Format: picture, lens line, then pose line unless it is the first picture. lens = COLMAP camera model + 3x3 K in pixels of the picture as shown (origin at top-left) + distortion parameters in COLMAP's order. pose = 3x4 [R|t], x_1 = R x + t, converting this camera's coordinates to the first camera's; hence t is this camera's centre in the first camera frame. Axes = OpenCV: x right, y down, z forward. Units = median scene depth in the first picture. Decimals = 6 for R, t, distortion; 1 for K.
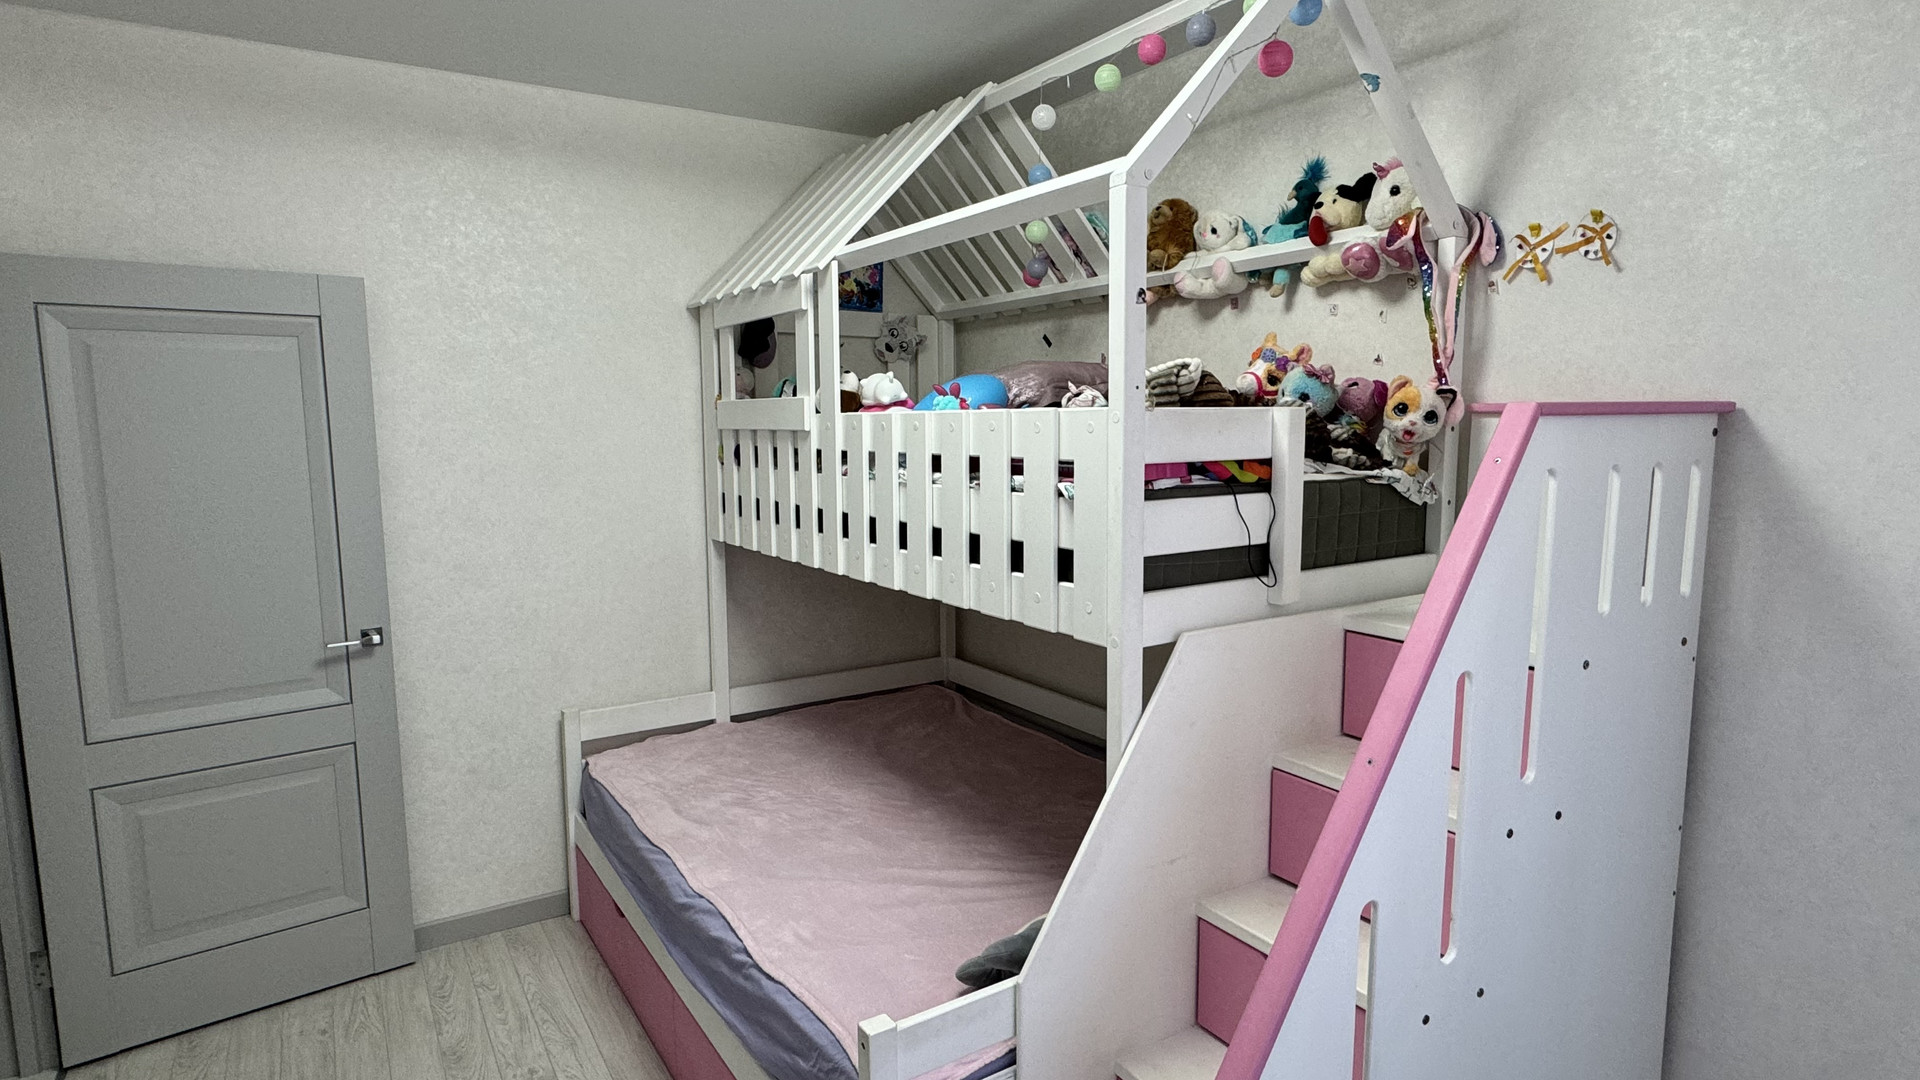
lens RADIAL K [[990.8, 0, 962.5], [0, 990.8, 543.2], [0, 0, 1]] dist [-0.001207, 0.000022]
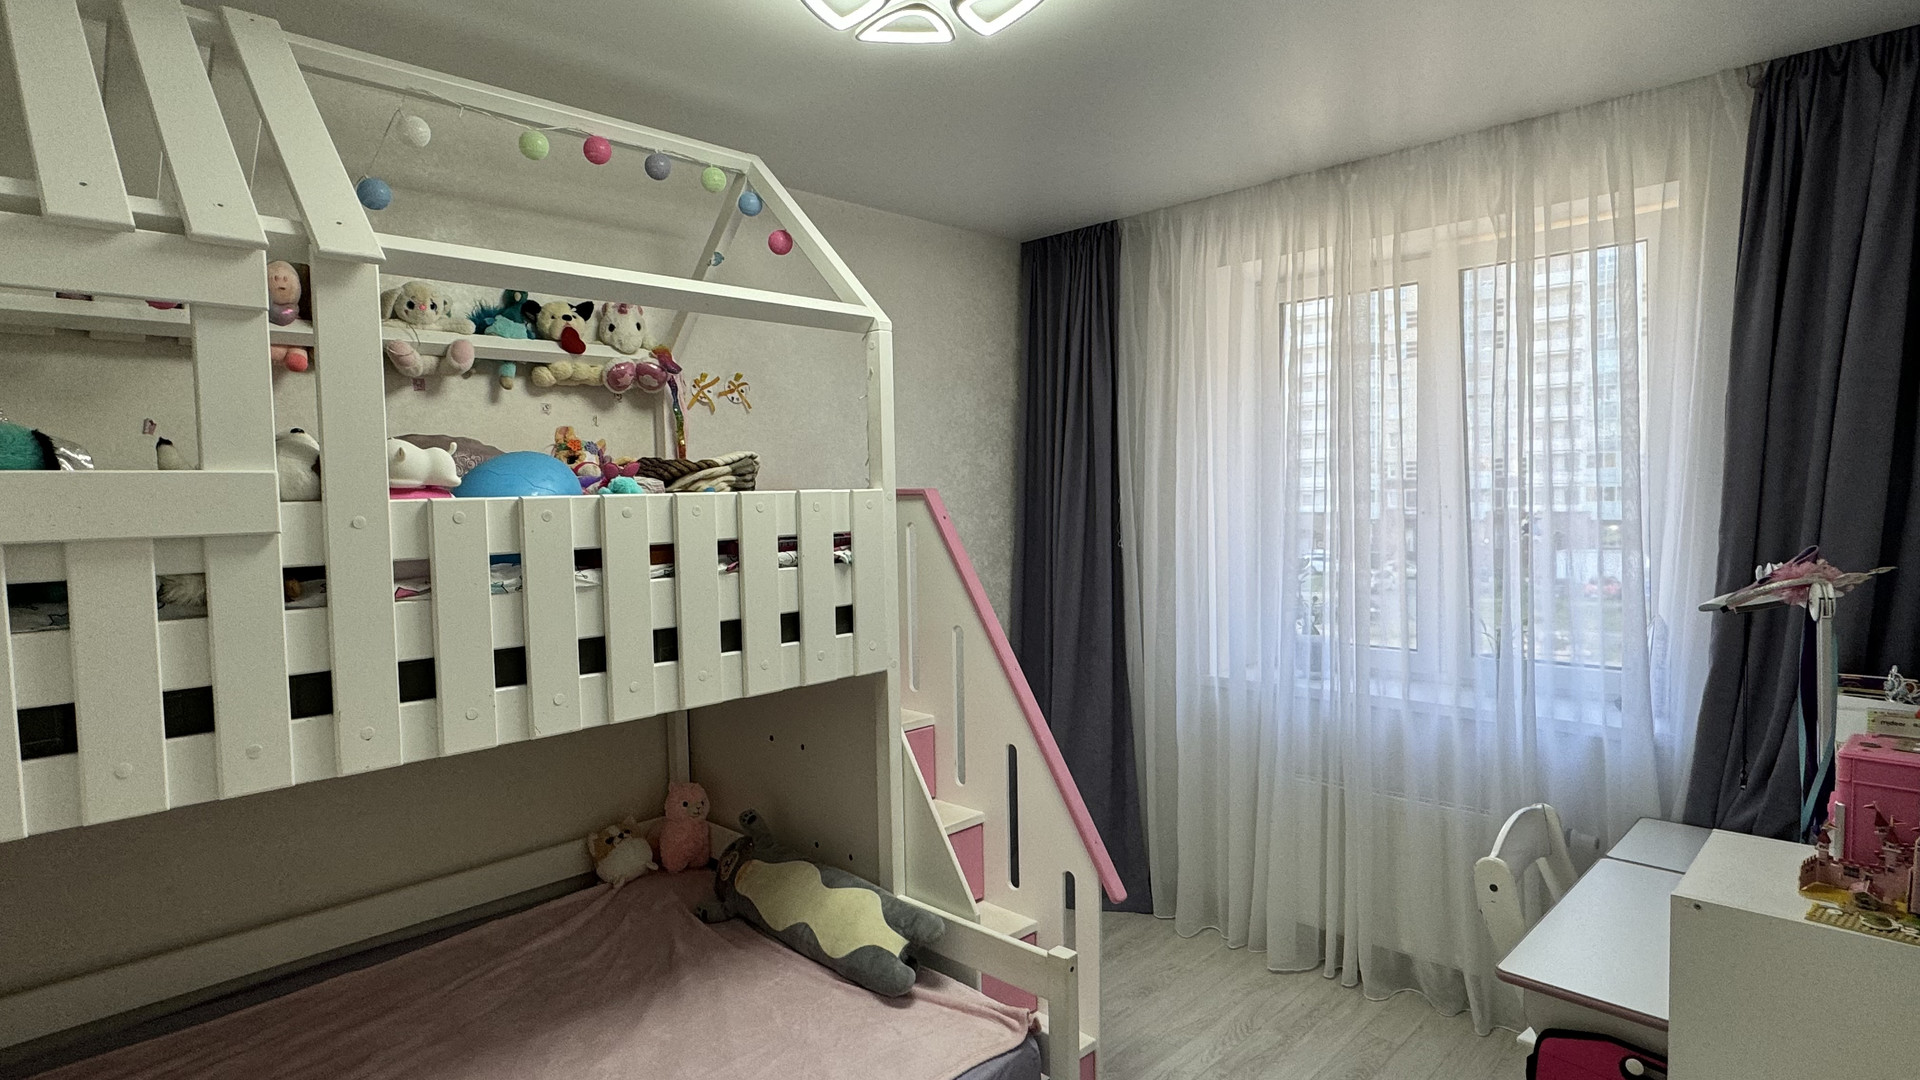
lens RADIAL K [[990.8, 0, 962.9], [0, 990.8, 536.7], [0, 0, 1]] dist [-0.001207, 0.000022]
pose [[-0.204233, -0.033805, 0.978338, -1.000858], [0.149541, 0.986596, 0.065308, -0.122066], [-0.967433, 0.159639, -0.196441, 0.985553]]
